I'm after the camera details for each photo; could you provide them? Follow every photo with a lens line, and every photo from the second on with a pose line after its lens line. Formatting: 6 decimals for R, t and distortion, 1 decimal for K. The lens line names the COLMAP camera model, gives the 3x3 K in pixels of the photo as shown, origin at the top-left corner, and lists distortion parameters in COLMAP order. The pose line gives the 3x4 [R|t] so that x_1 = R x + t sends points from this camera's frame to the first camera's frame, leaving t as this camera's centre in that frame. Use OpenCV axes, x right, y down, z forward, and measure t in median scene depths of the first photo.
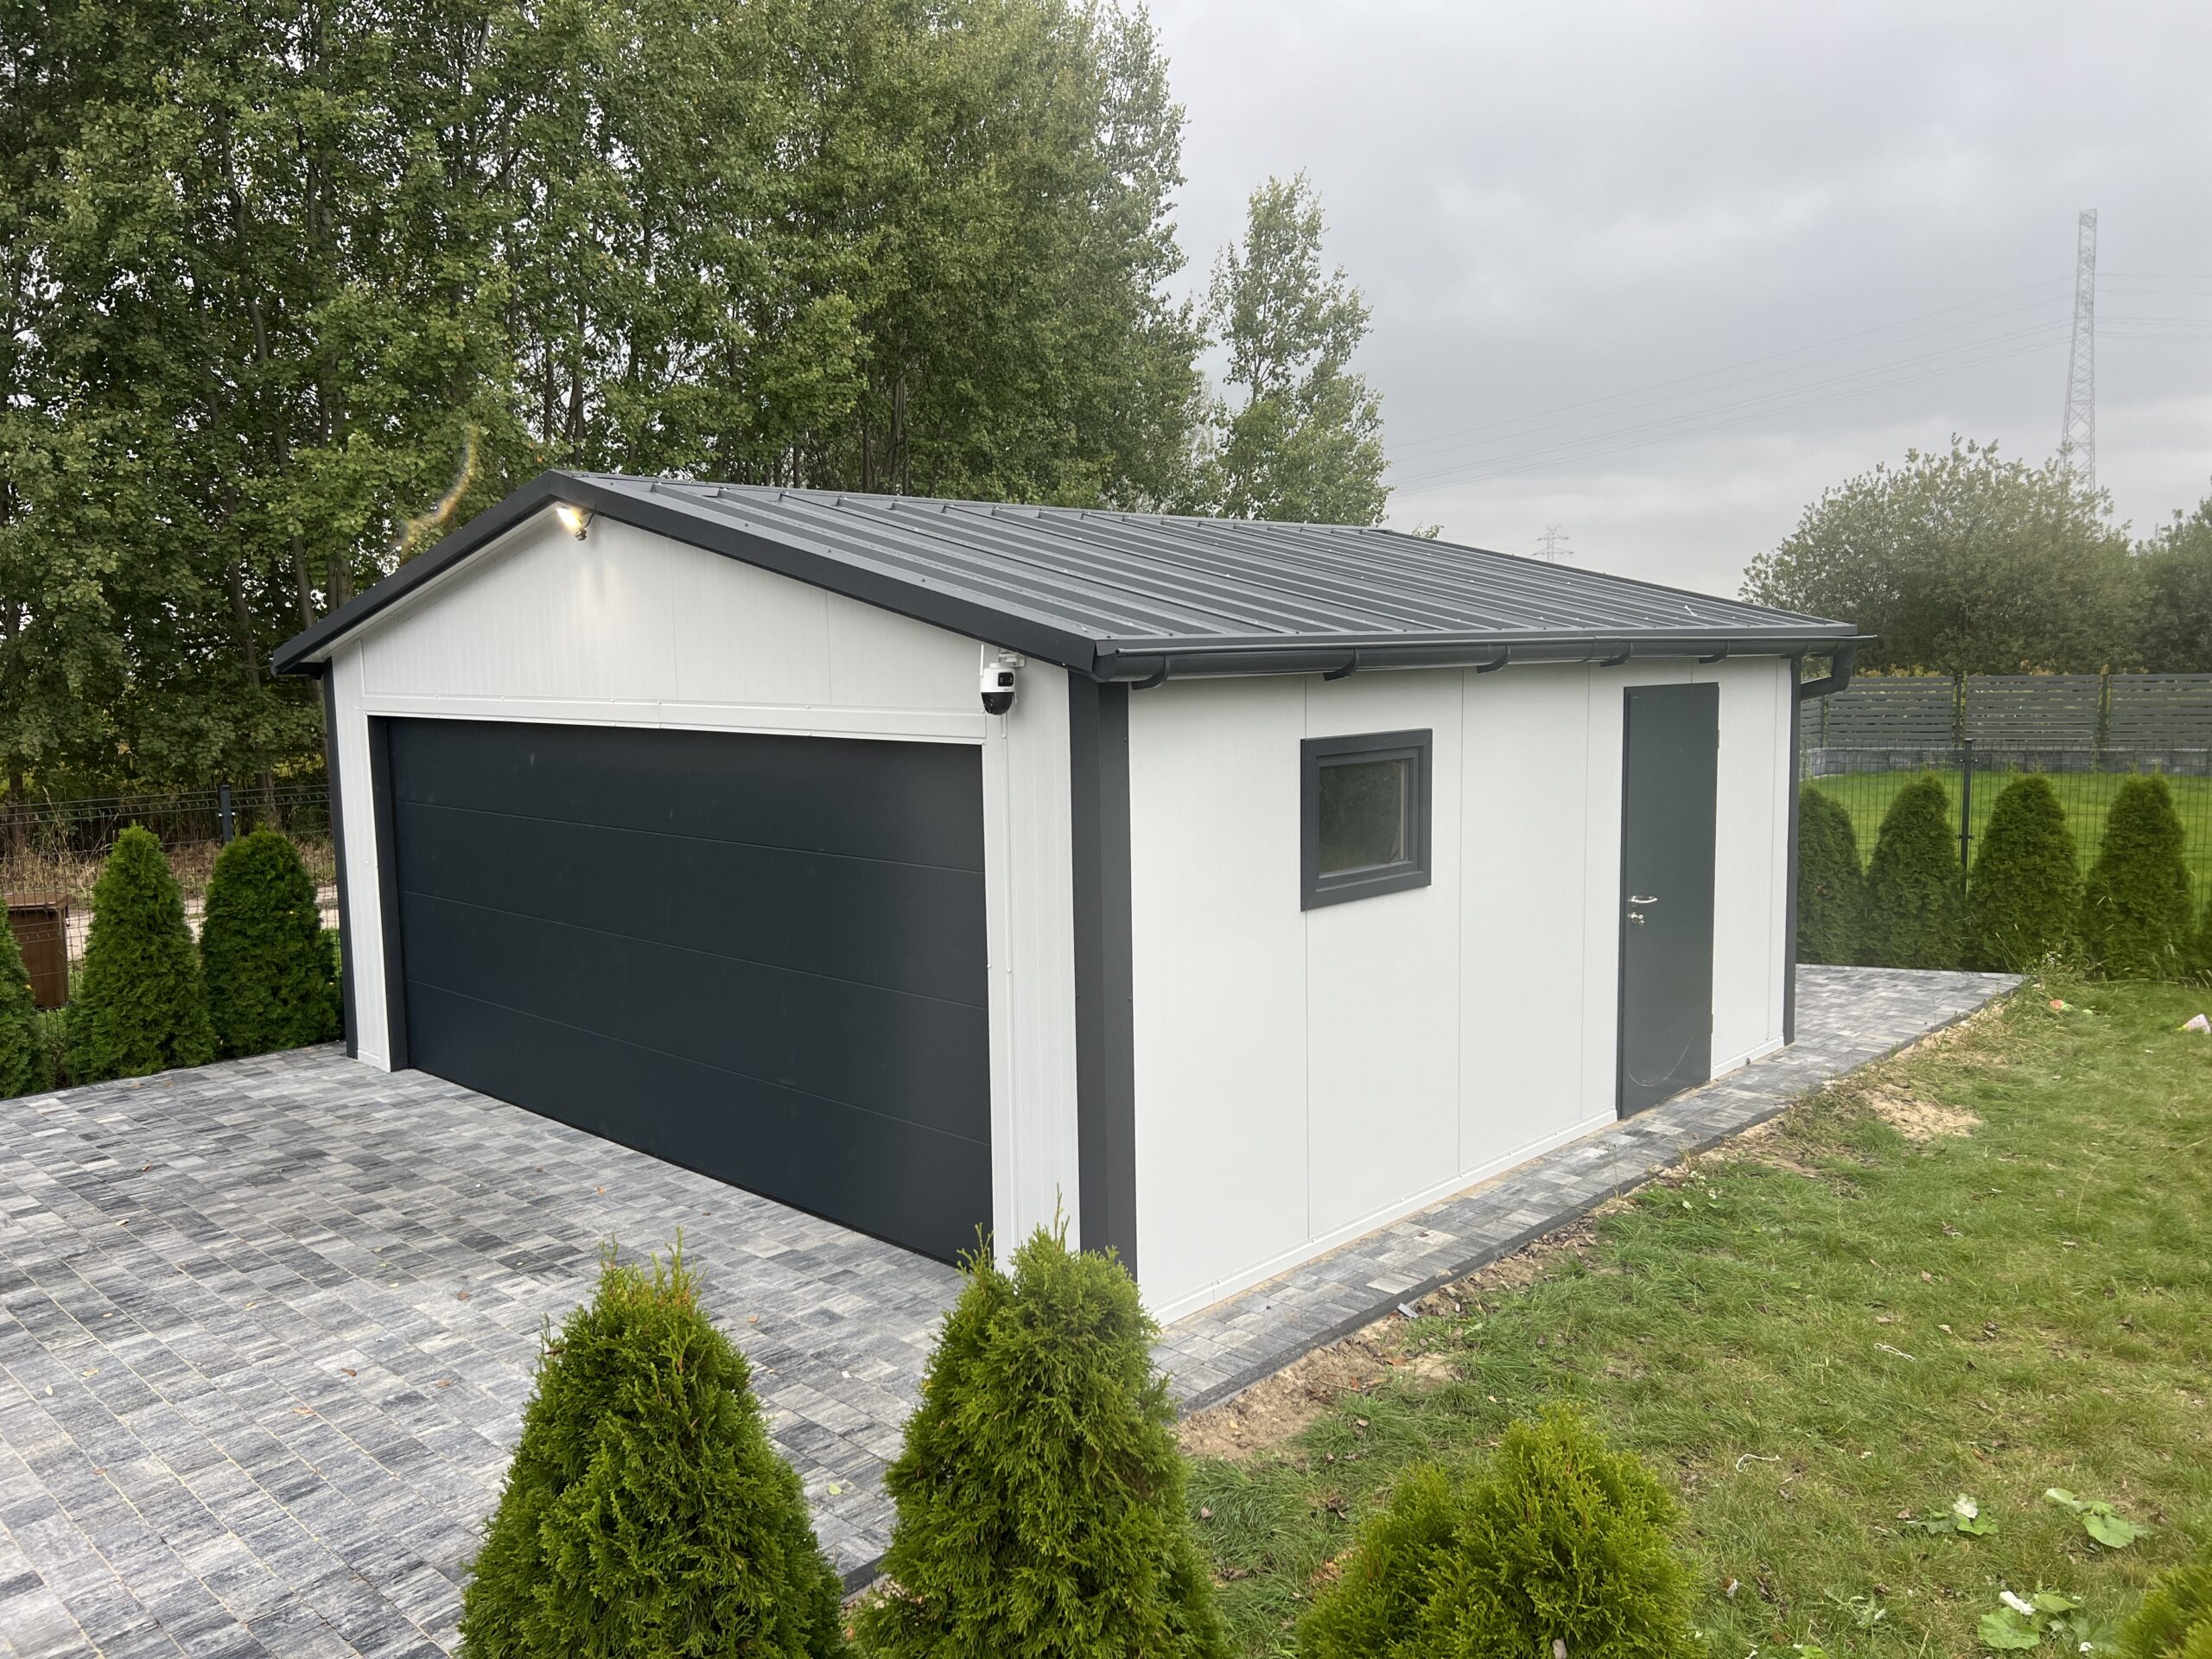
lens RADIAL K [[1631.8, 0, 1124.6], [0, 1631.8, 843.1], [0, 0, 1]] dist [0.045744, -0.044385]
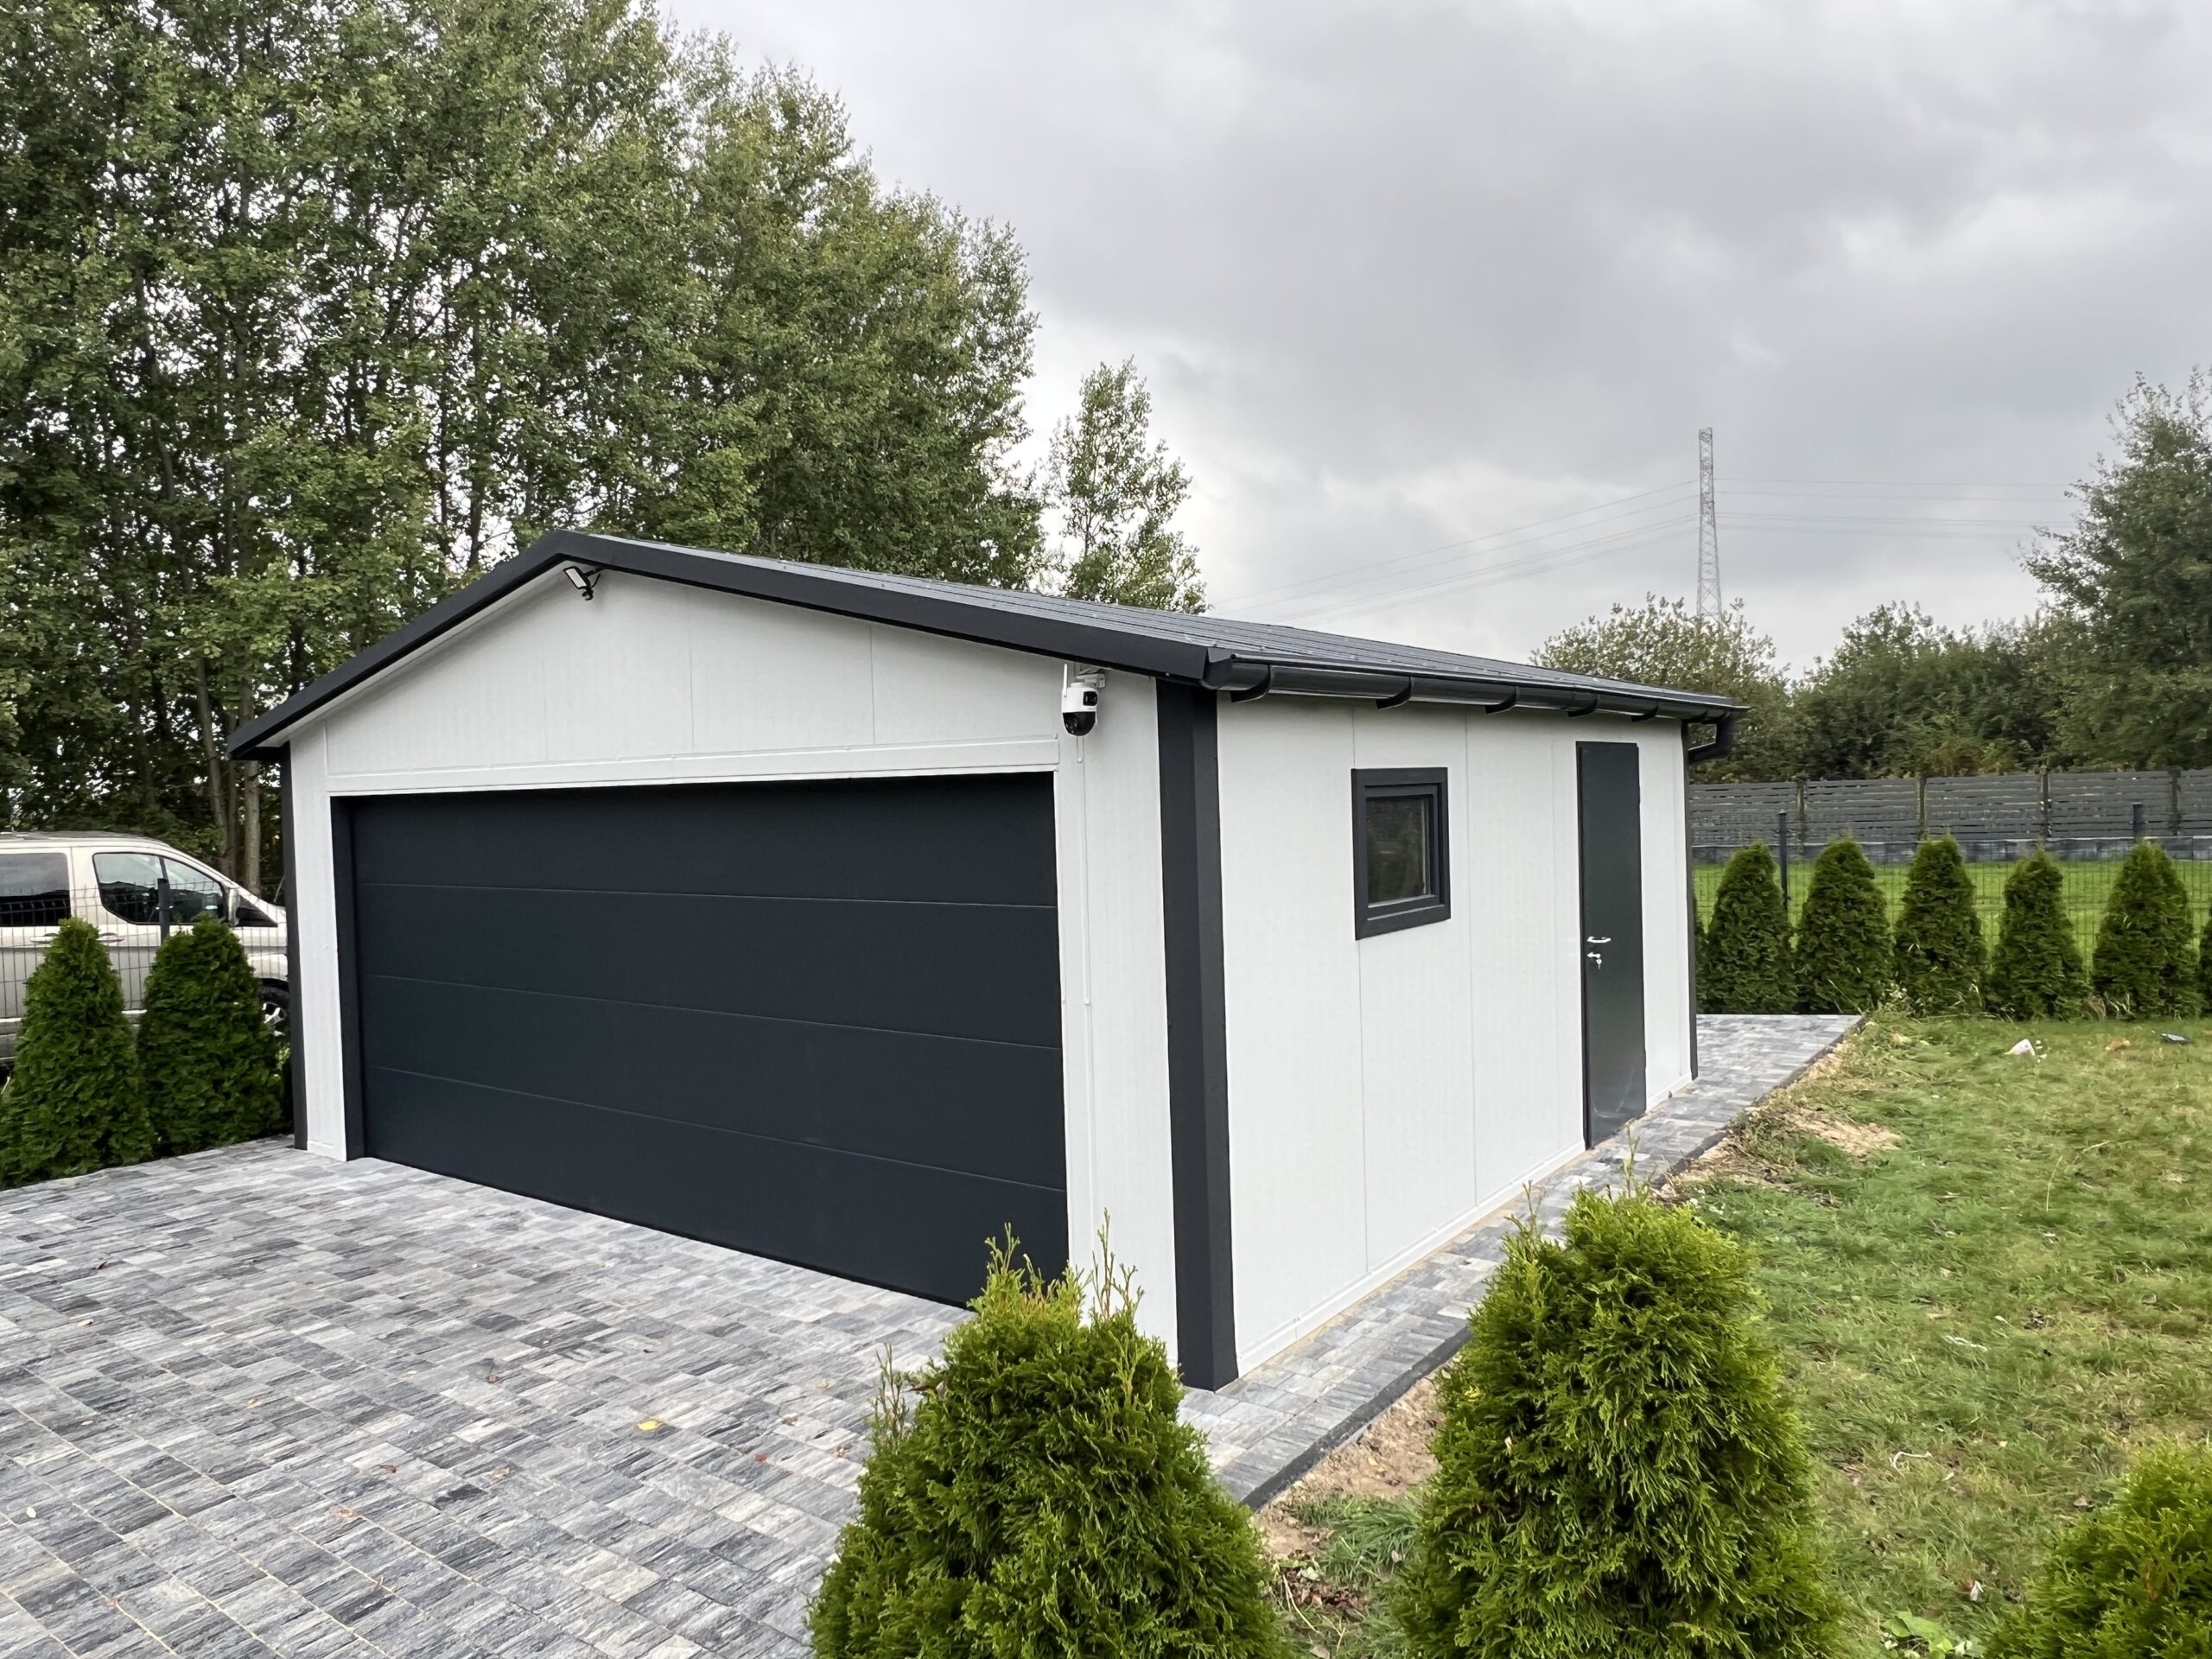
lens RADIAL K [[1442.2, 0, 1101.1], [0, 1442.2, 830.9], [0, 0, 1]] dist [0.000956, -0.003085]
pose [[0.992976, -0.017715, 0.116979, -0.126302], [0.028099, 0.995748, -0.087726, 0.040694], [-0.114928, 0.090397, 0.989252, 0.108148]]
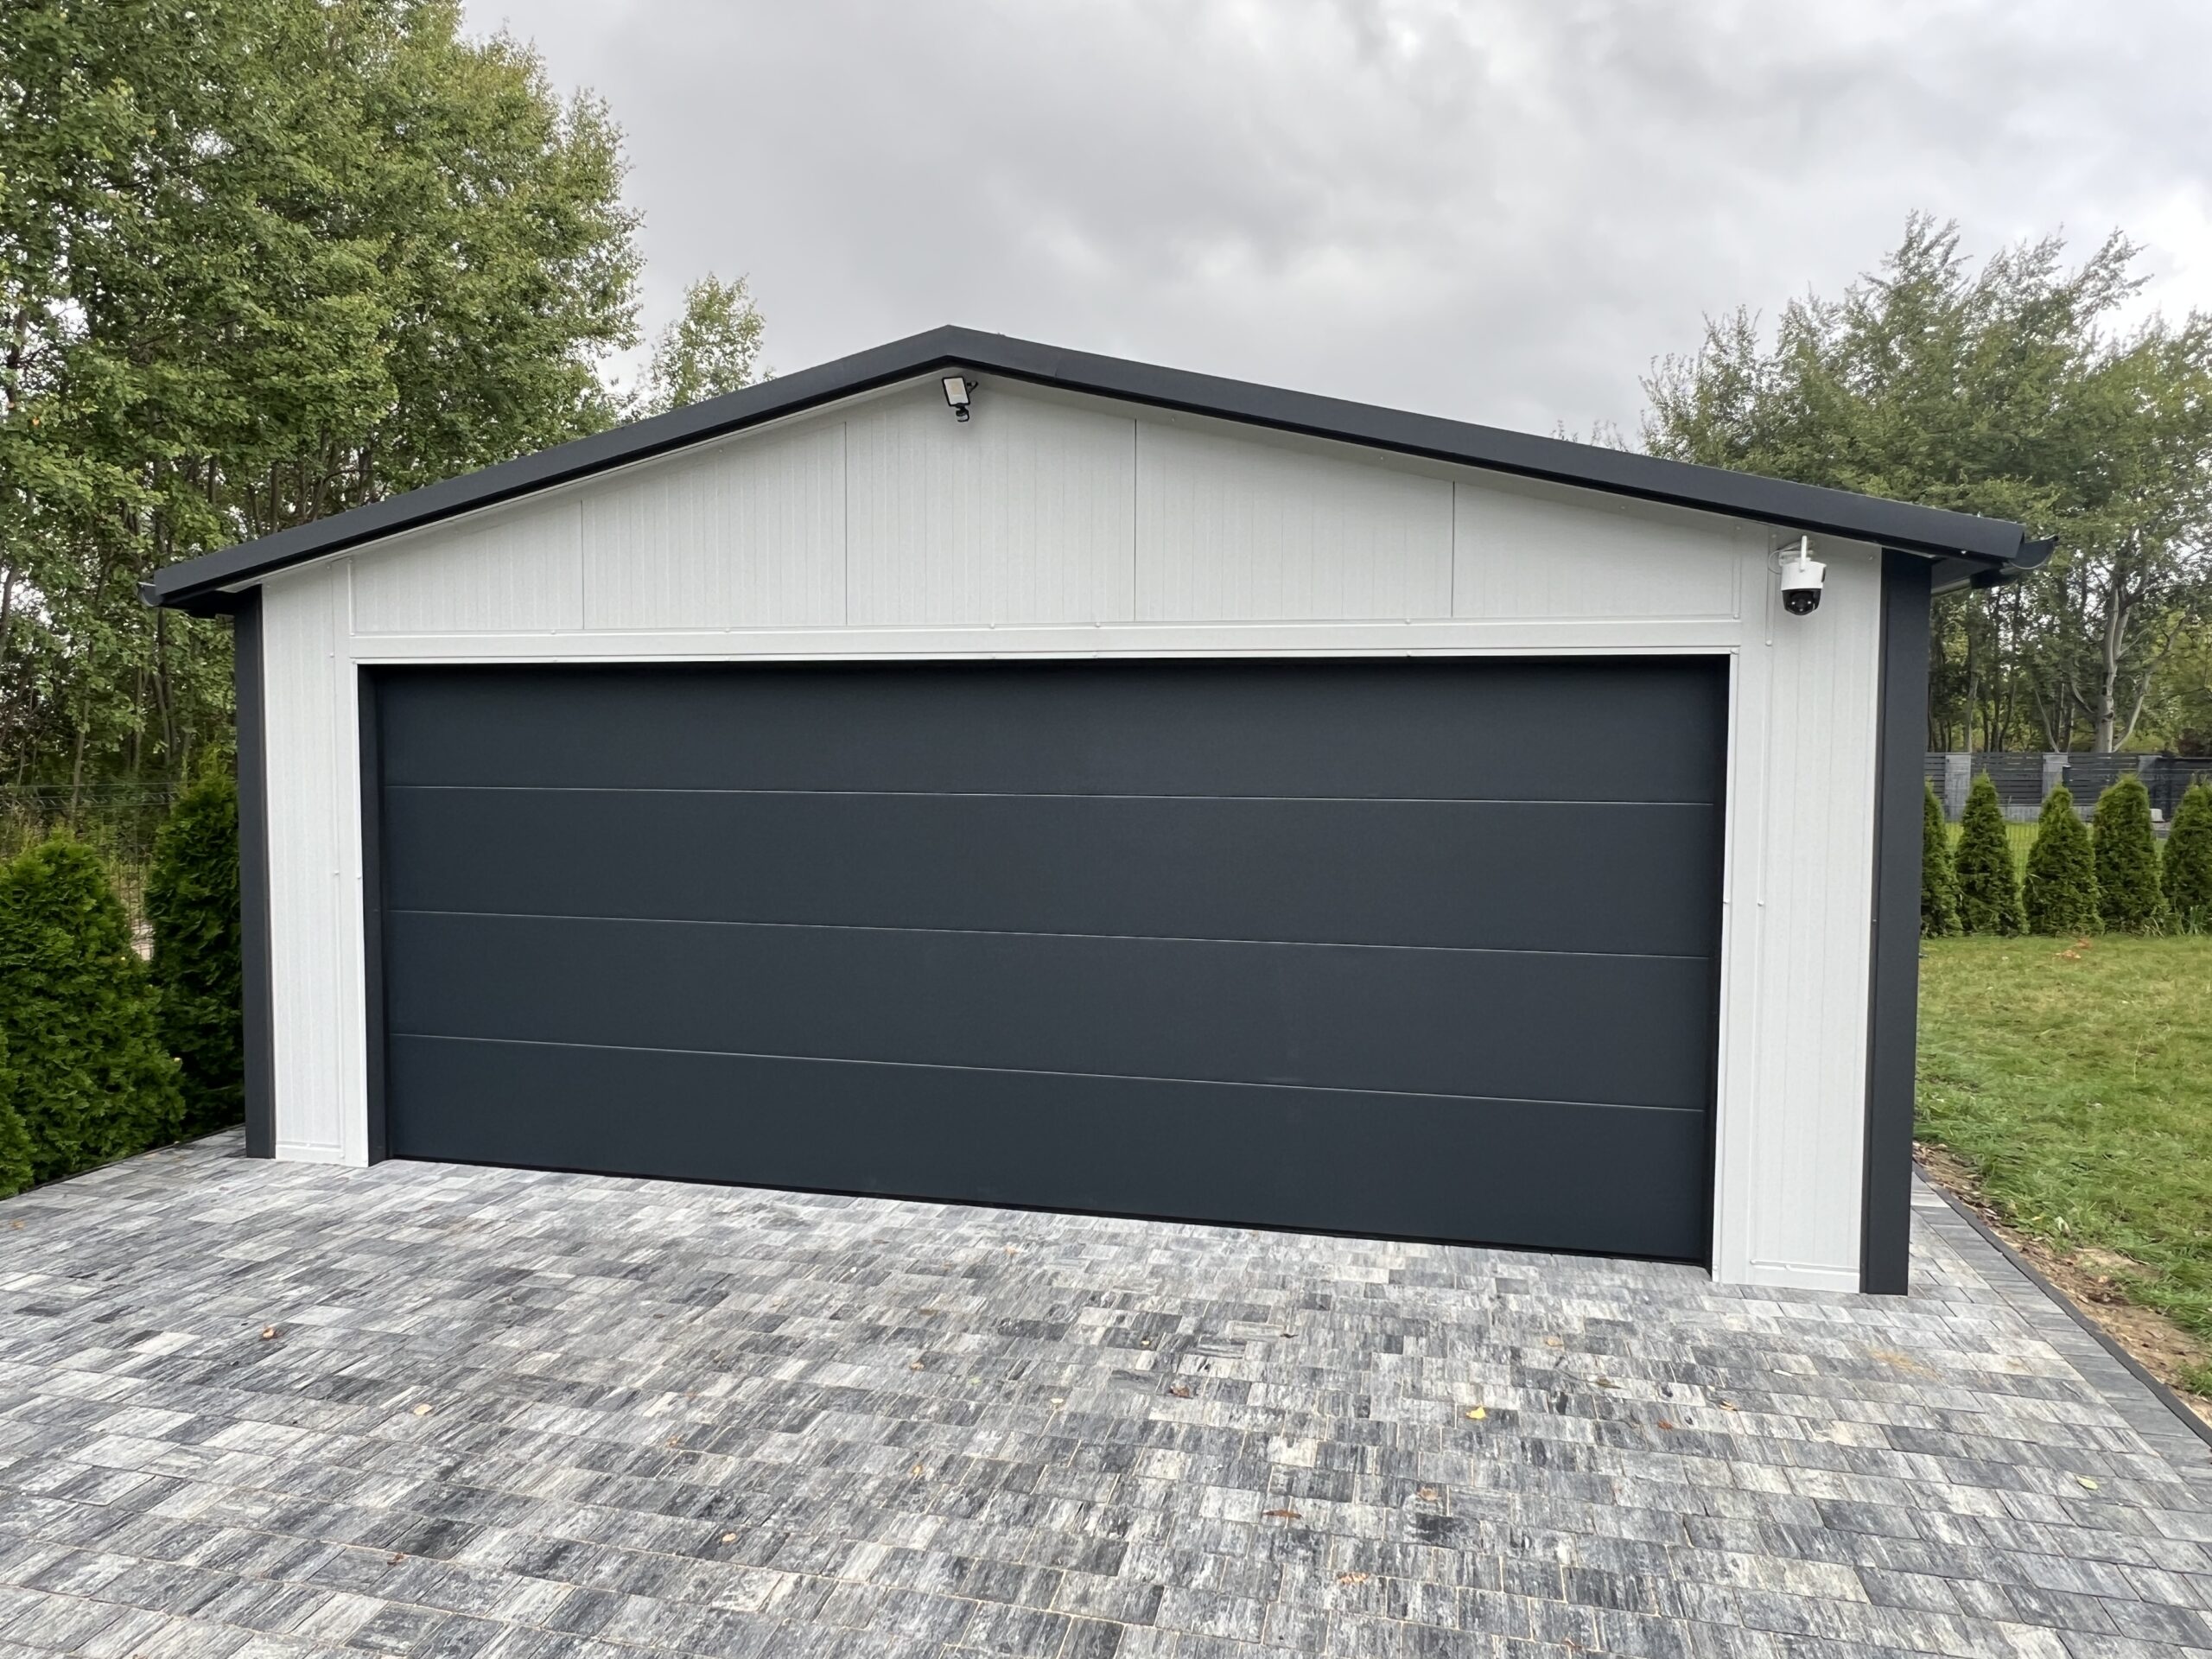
lens RADIAL K [[1442.2, 0, 1090.5], [0, 1442.2, 827.7], [0, 0, 1]] dist [0.000956, -0.003085]
pose [[0.868040, -0.009308, 0.496407, -0.621032], [0.041528, 0.997682, -0.053910, 0.050467], [-0.494755, 0.067410, 0.866414, 0.377551]]
